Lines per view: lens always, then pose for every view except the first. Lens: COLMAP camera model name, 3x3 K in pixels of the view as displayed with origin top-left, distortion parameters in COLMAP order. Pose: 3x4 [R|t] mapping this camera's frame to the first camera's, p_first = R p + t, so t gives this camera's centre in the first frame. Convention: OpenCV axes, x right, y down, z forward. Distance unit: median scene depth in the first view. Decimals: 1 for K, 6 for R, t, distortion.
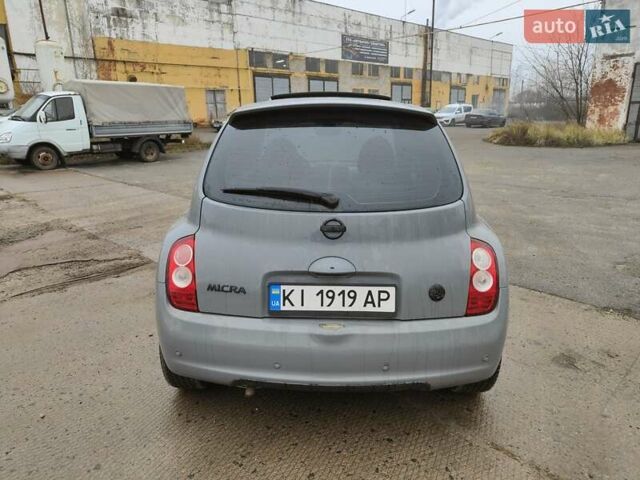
lens RADIAL K [[453.2, 0, 319.5], [0, 453.2, 240.5], [0, 0, 1]] dist [0.016615, 0.001015]
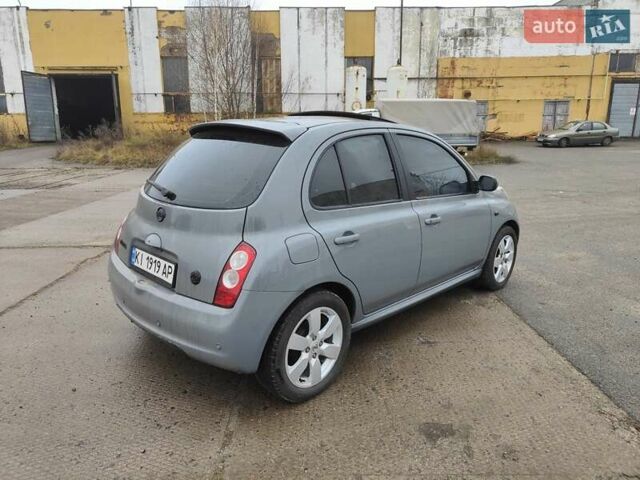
lens RADIAL K [[453.2, 0, 318.0], [0, 453.2, 238.2], [0, 0, 1]] dist [0.016615, 0.001015]
pose [[0.719487, 0.170133, -0.673345, 0.111093], [-0.190637, 0.980670, 0.044083, -0.008961], [0.667829, 0.096647, 0.738013, 0.027247]]
